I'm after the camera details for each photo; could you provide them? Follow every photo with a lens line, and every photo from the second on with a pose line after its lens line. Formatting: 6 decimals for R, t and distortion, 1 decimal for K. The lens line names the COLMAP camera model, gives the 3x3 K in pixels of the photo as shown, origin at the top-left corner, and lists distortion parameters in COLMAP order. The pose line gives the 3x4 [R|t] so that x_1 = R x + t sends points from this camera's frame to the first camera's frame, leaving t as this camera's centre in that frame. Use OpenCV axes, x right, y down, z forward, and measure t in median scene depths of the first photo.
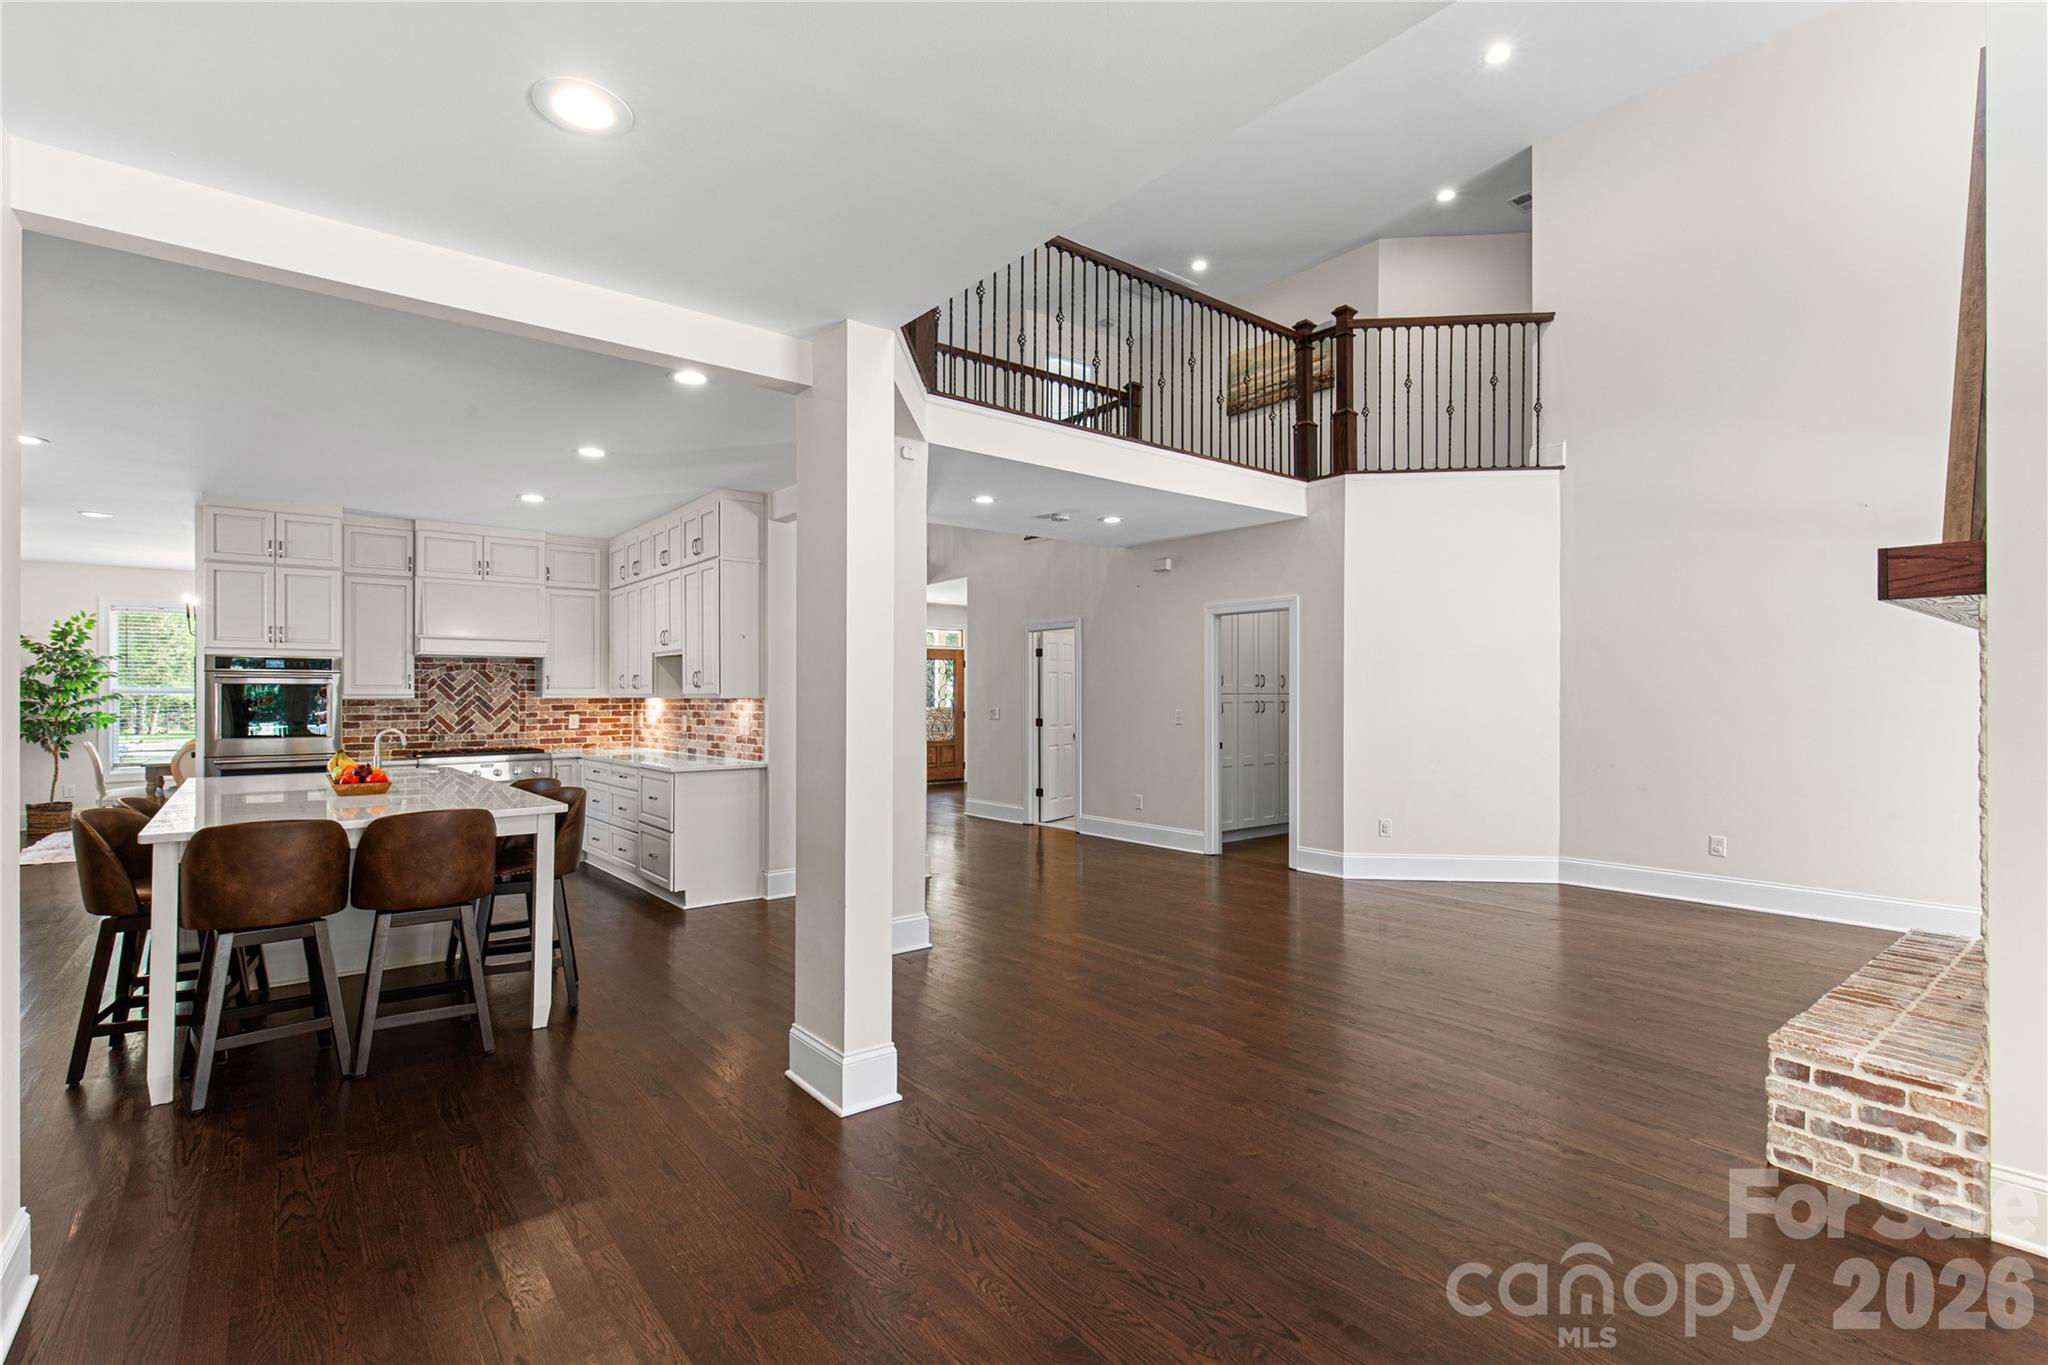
lens RADIAL K [[938.0, 0, 1010.0], [0, 938.0, 782.6], [0, 0, 1]] dist [0.003507, 0.000484]
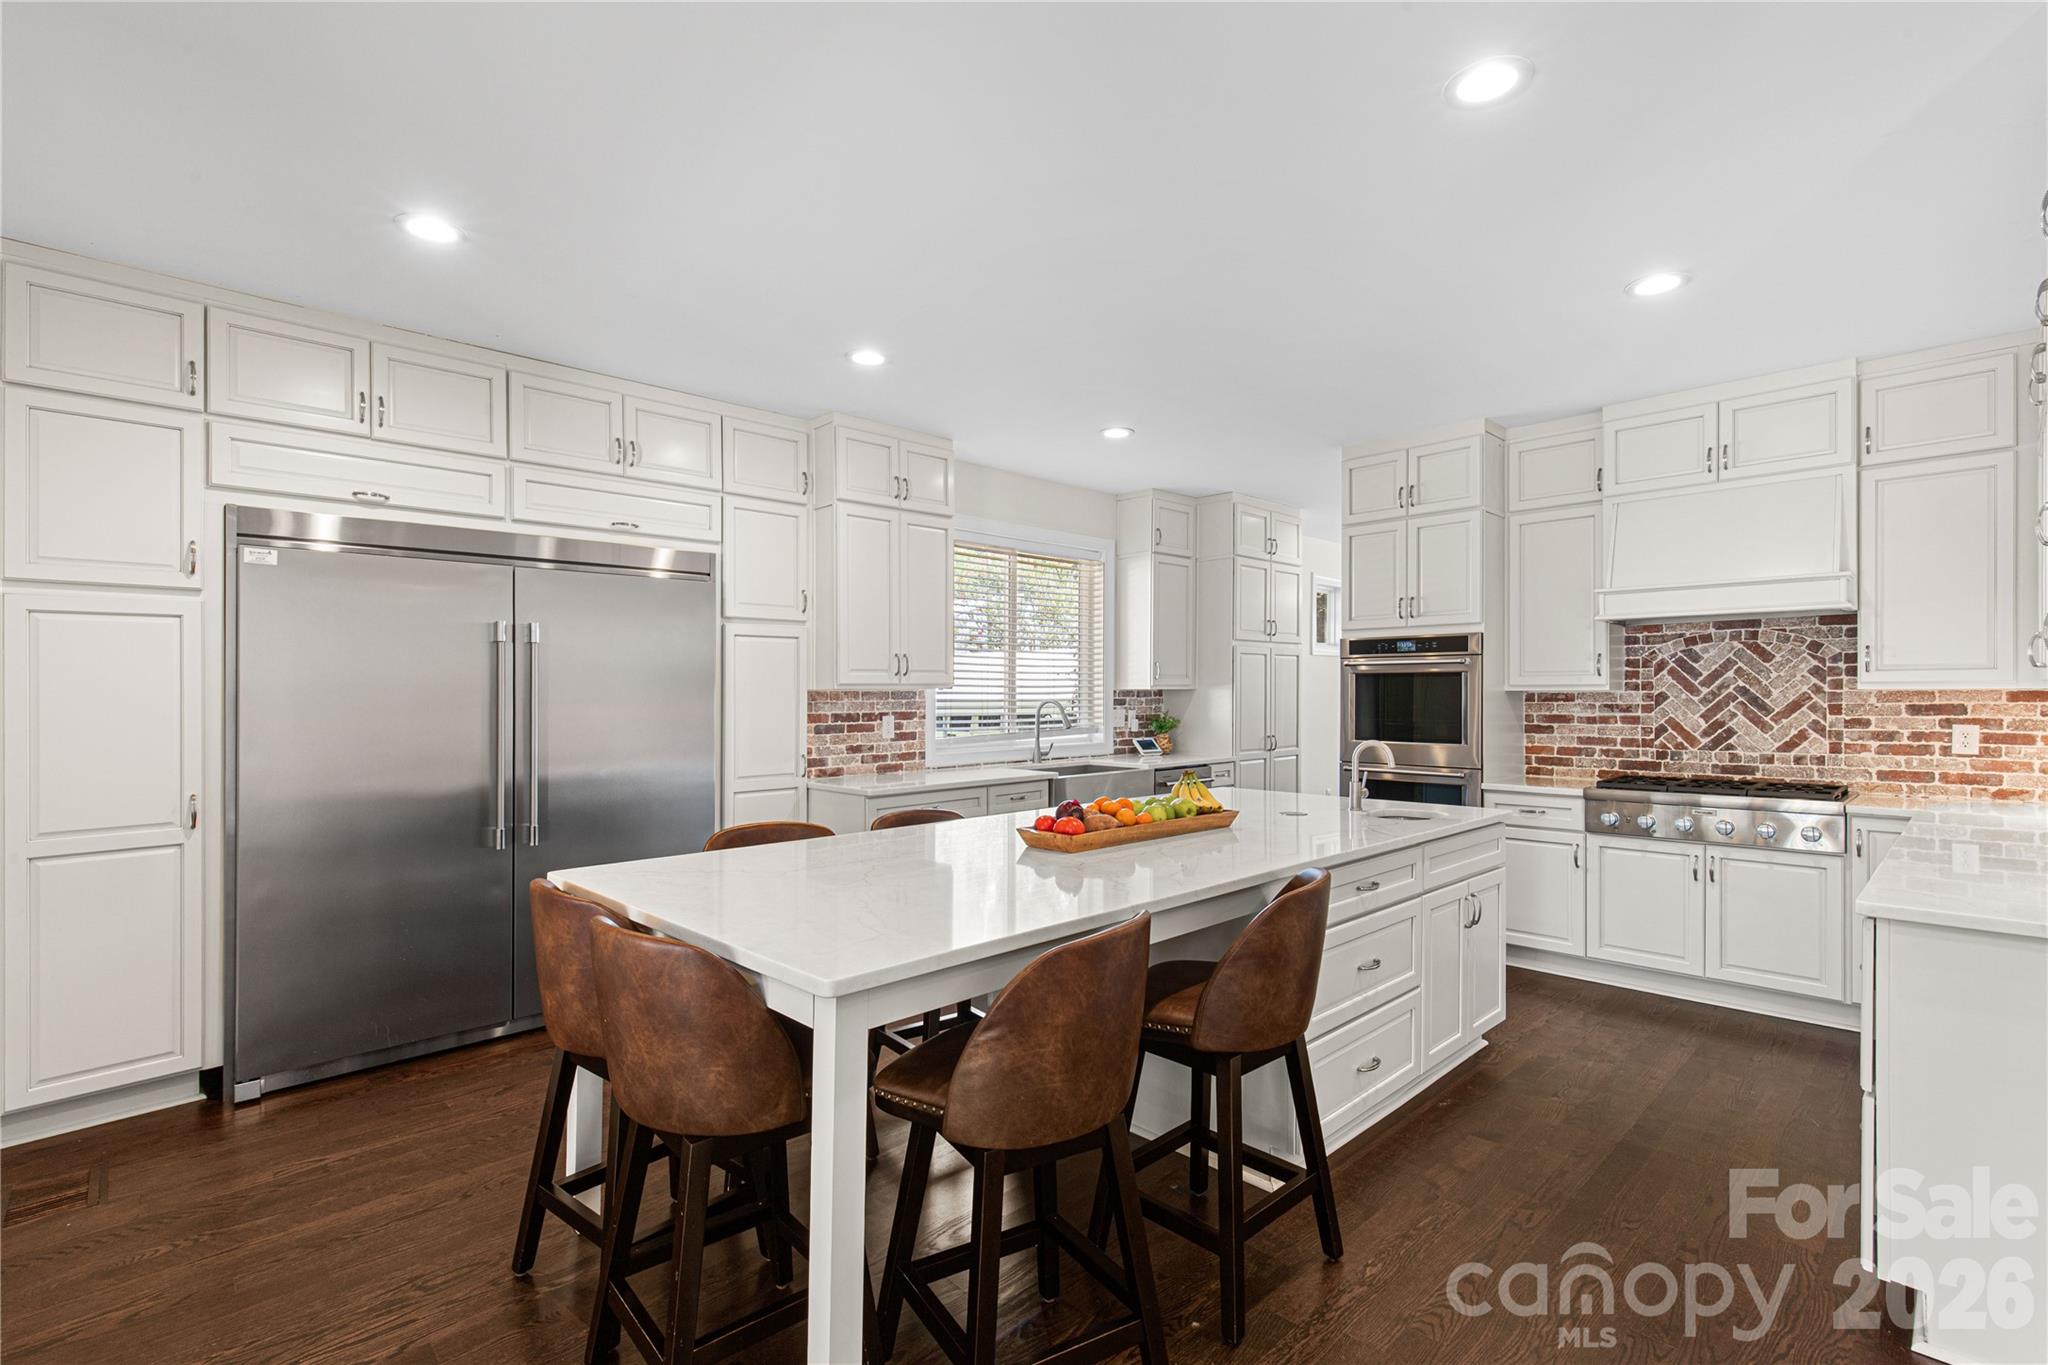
lens RADIAL K [[938.0, 0, 1013.7], [0, 938.0, 674.4], [0, 0, 1]] dist [0.003507, 0.000484]
pose [[0.096951, -0.016797, -0.995147, -0.045388], [-0.086512, 0.995931, -0.025238, -0.048102], [0.991522, 0.088539, 0.095103, 0.521186]]
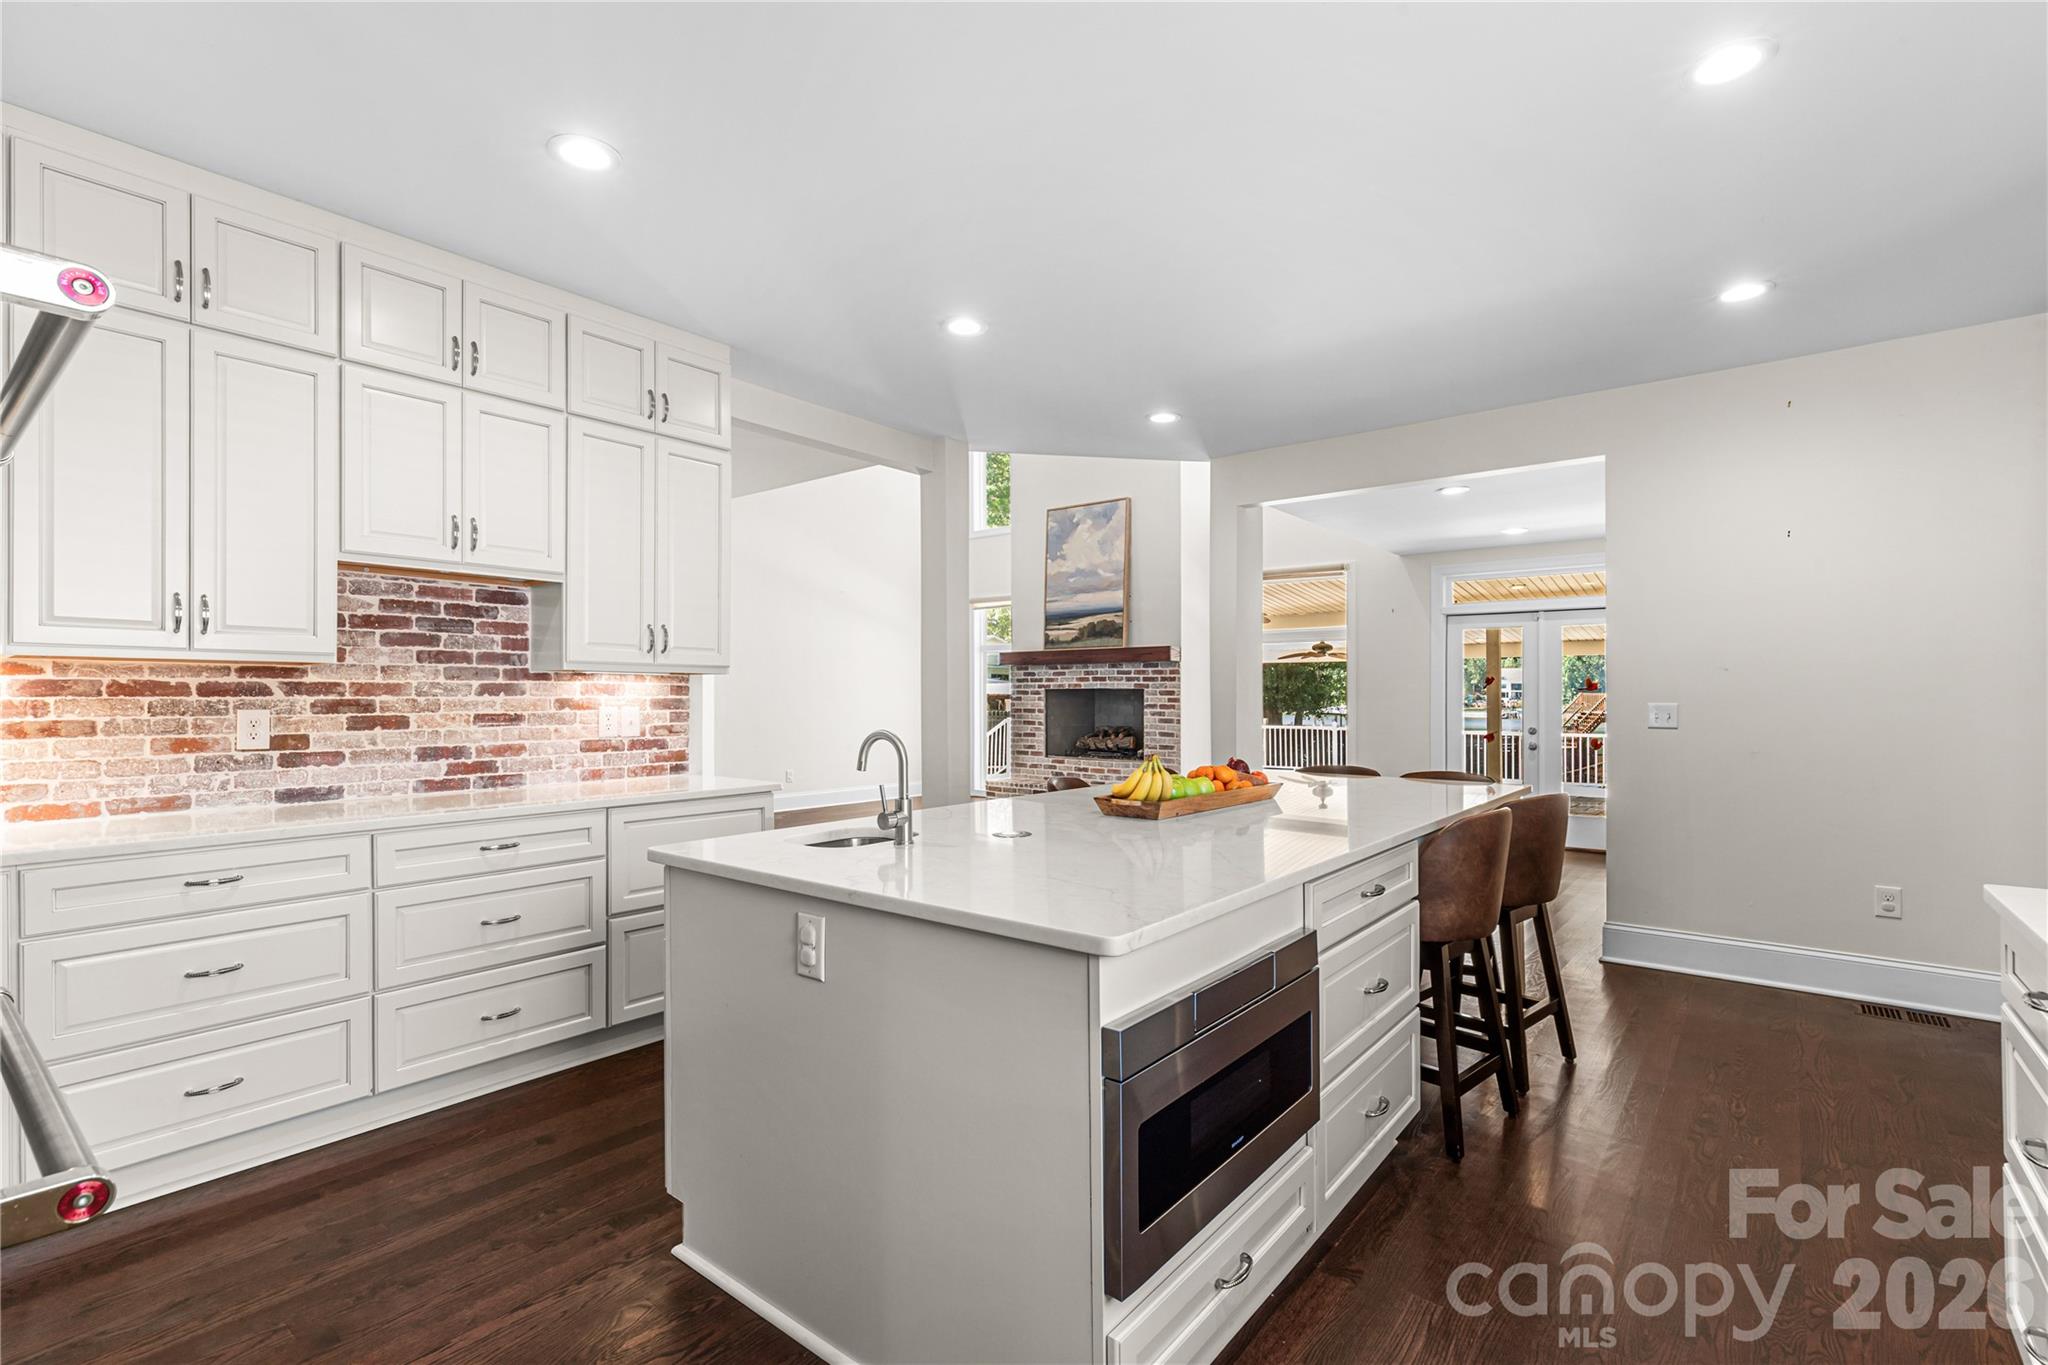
lens RADIAL K [[938.0, 0, 986.2], [0, 938.0, 645.8], [0, 0, 1]] dist [0.003507, 0.000484]
pose [[-0.195547, 0.056473, 0.979067, -0.787187], [0.089040, 0.995240, -0.039622, -0.055025], [-0.976644, 0.079429, -0.199644, 0.776598]]
